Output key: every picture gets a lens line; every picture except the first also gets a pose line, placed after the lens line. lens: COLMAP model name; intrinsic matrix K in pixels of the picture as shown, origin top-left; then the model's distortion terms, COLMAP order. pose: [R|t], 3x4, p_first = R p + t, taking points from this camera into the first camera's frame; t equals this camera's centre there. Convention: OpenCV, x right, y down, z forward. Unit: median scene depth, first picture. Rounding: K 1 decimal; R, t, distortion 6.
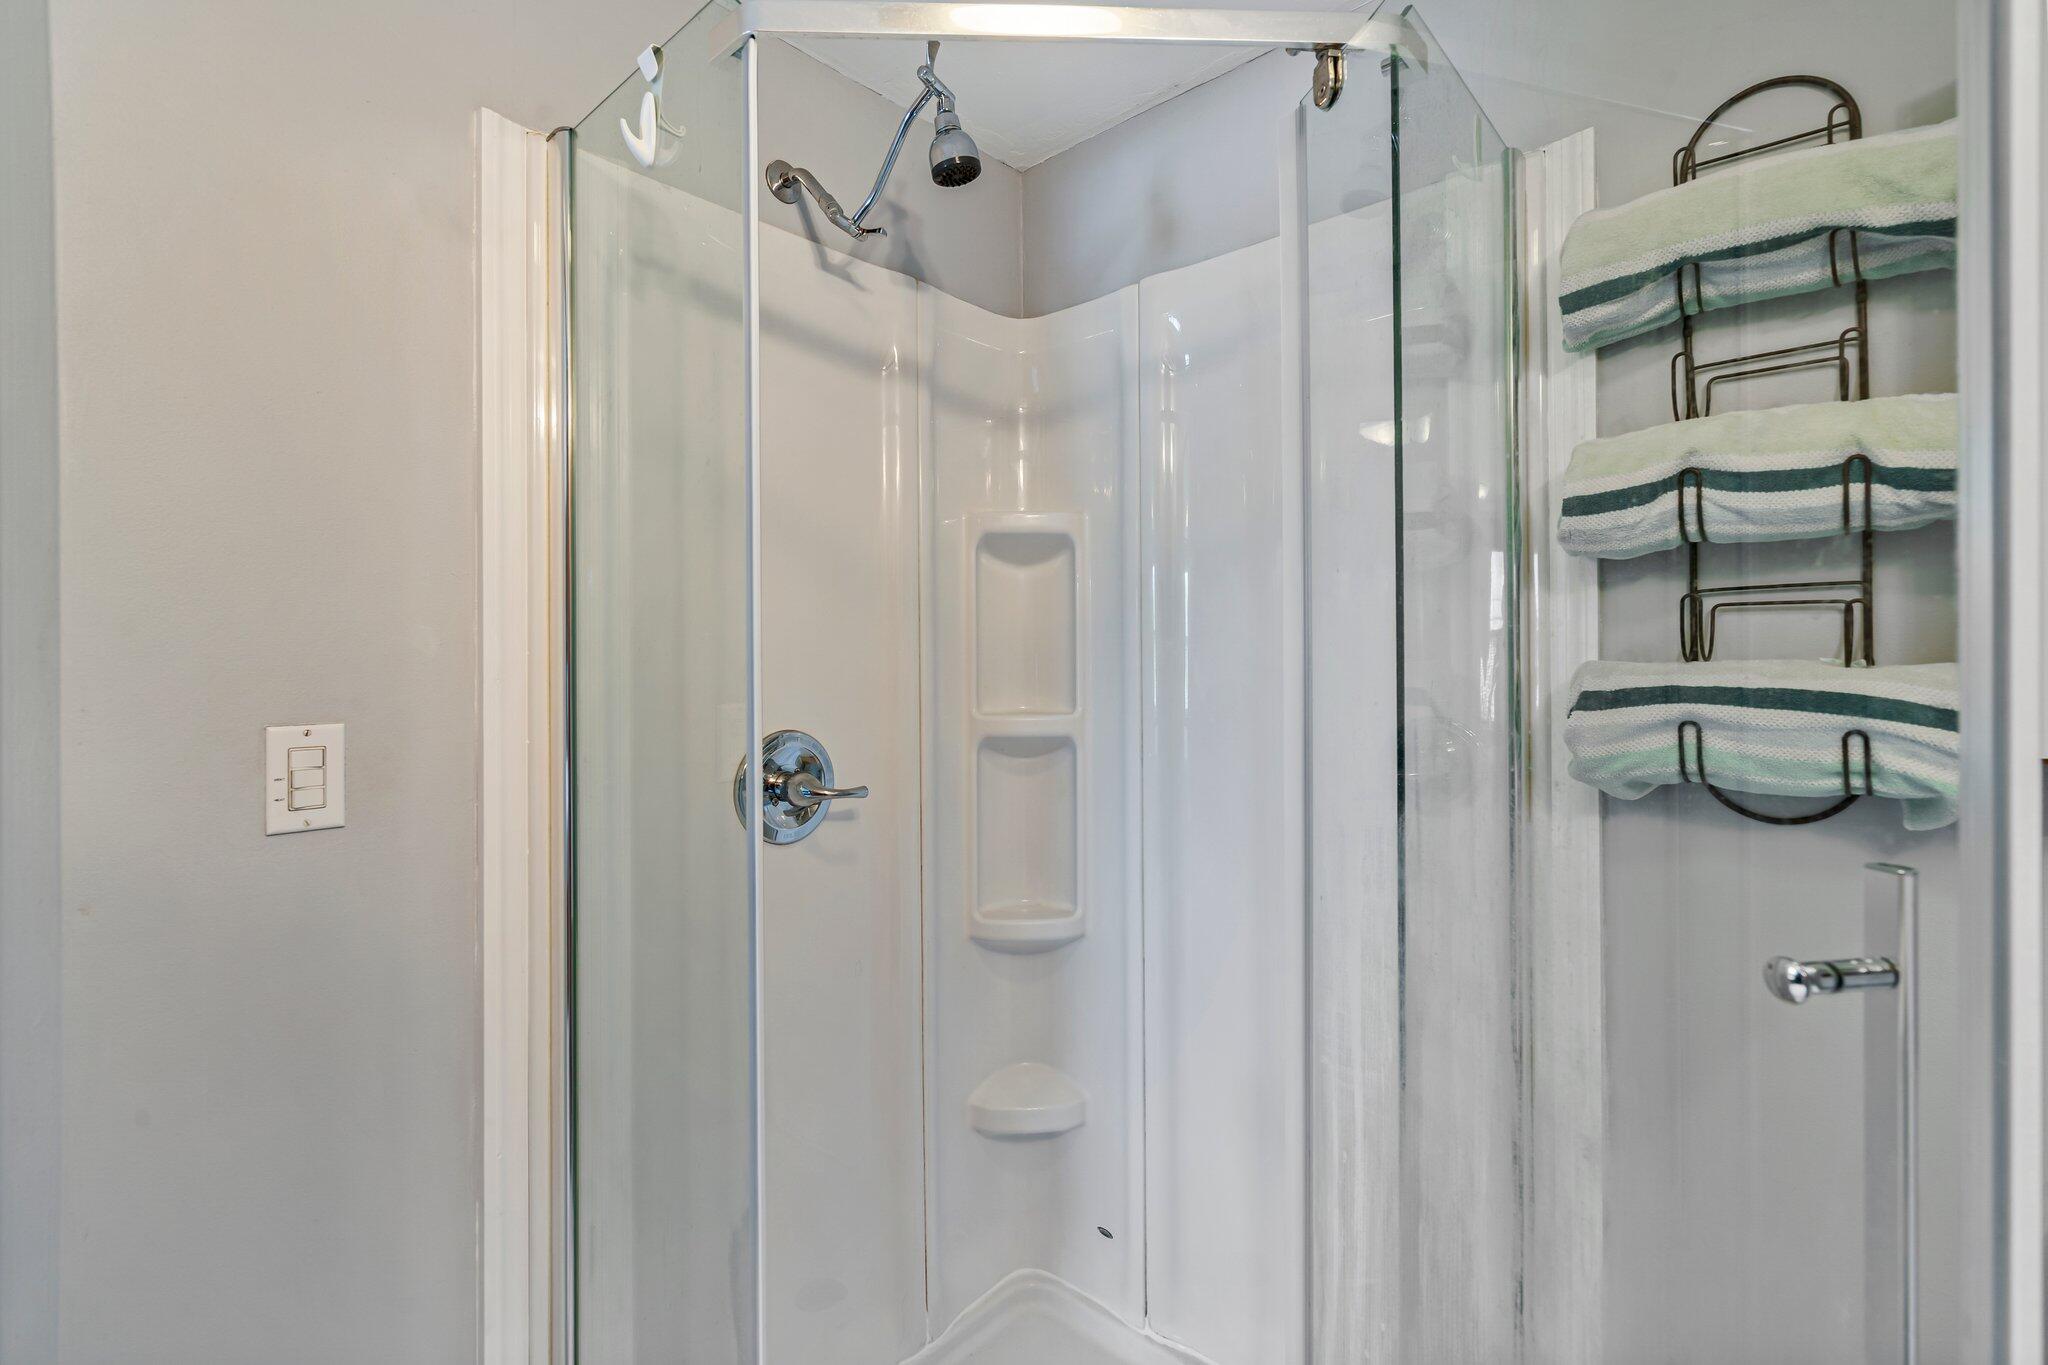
lens RADIAL K [[943.9, 0, 1021.5], [0, 943.9, 668.1], [0, 0, 1]] dist [-0.000525, 0.000104]
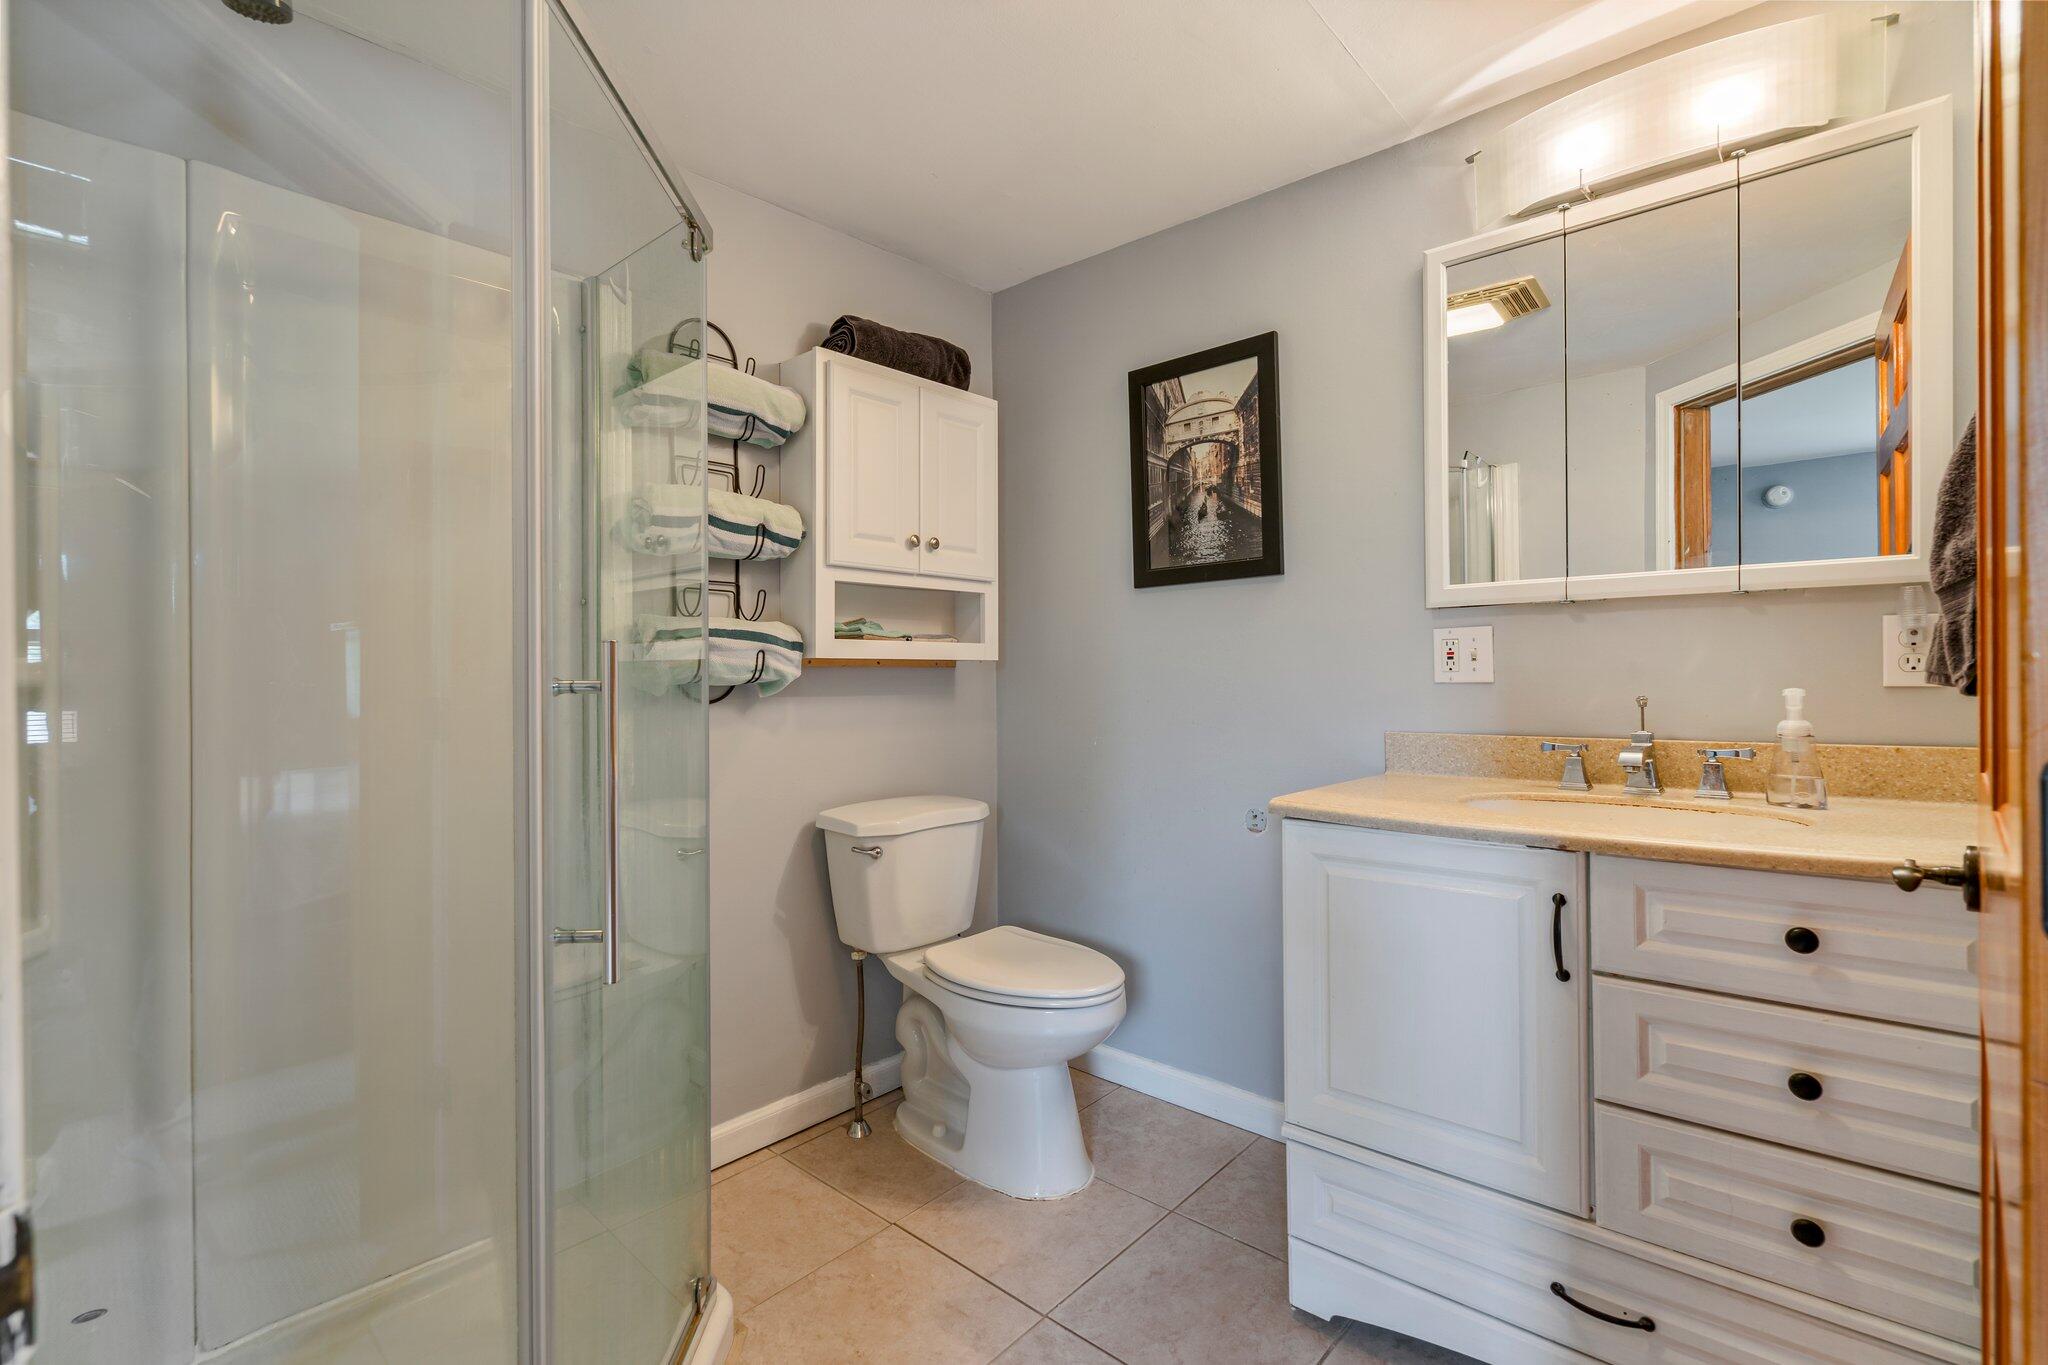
lens RADIAL K [[943.9, 0, 1021.3], [0, 943.9, 680.4], [0, 0, 1]] dist [-0.000525, 0.000104]
pose [[-0.025113, 0.004868, 0.999673, -1.285066], [0.023571, 0.999713, -0.004276, 0.156939], [-0.999407, 0.023456, -0.025221, 0.447379]]
